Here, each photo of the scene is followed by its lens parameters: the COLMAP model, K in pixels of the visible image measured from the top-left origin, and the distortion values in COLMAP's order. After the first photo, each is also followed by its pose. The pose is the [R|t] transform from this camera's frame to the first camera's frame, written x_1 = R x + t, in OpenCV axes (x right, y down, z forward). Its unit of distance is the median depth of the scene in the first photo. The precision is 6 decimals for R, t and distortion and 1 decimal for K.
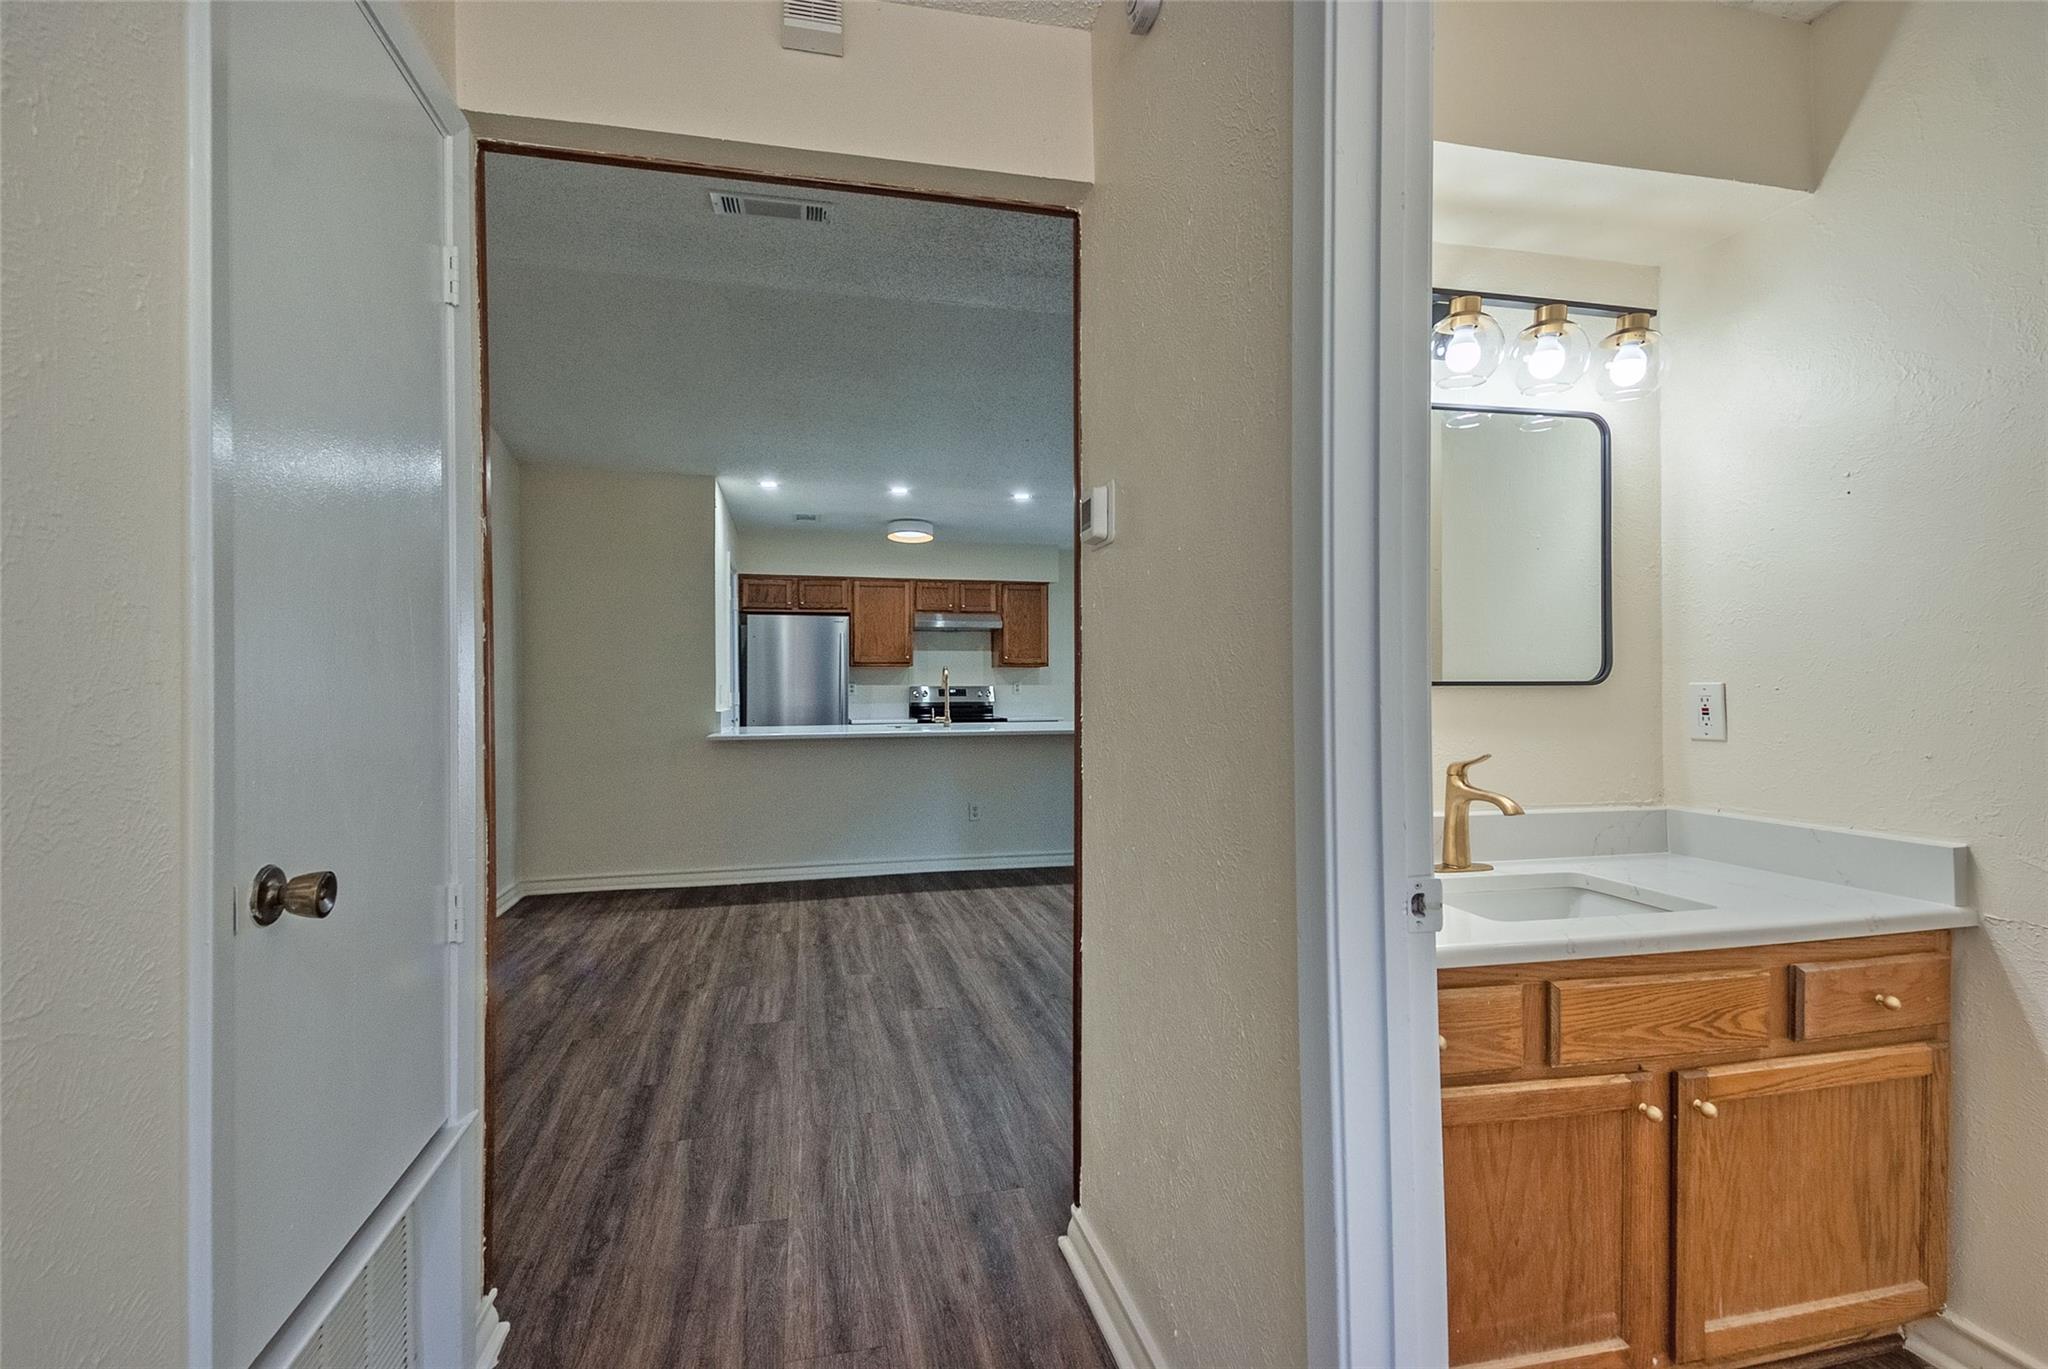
lens RADIAL K [[867.3, 0, 1053.1], [0, 867.3, 685.8], [0, 0, 1]] dist [0.034882, -0.024776]
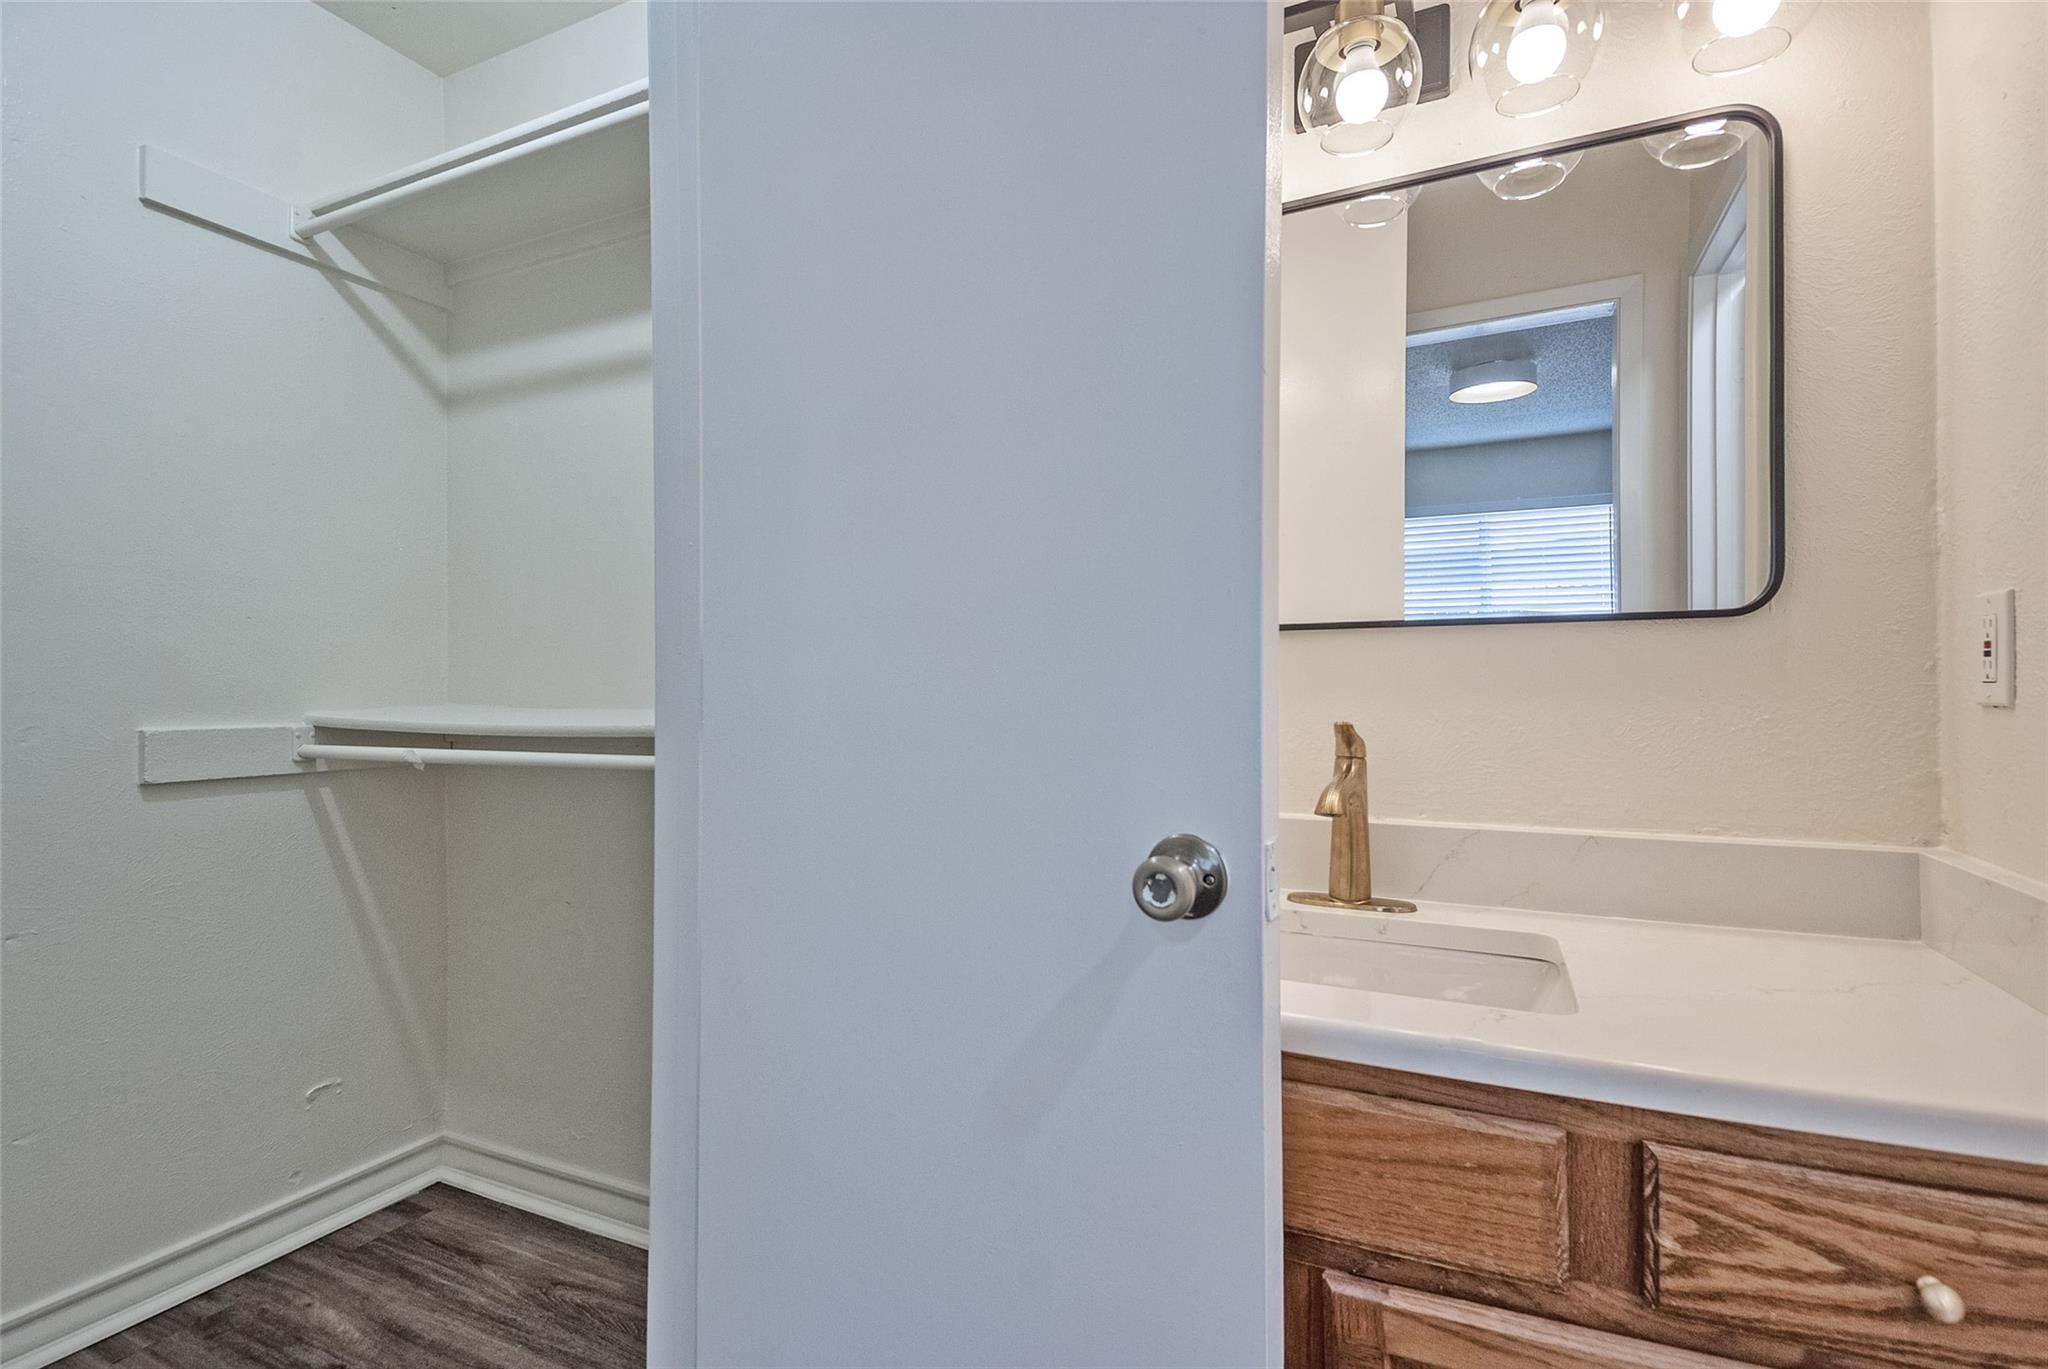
lens RADIAL K [[975.3, 0, 1024.0], [0, 975.3, 684.5], [0, 0, 1]] dist [0.013165, -0.016594]
pose [[0.790250, -0.003693, -0.612774, 0.866456], [0.008386, 0.999953, 0.004788, 0.051961], [0.612728, -0.008922, 0.790244, 0.357169]]
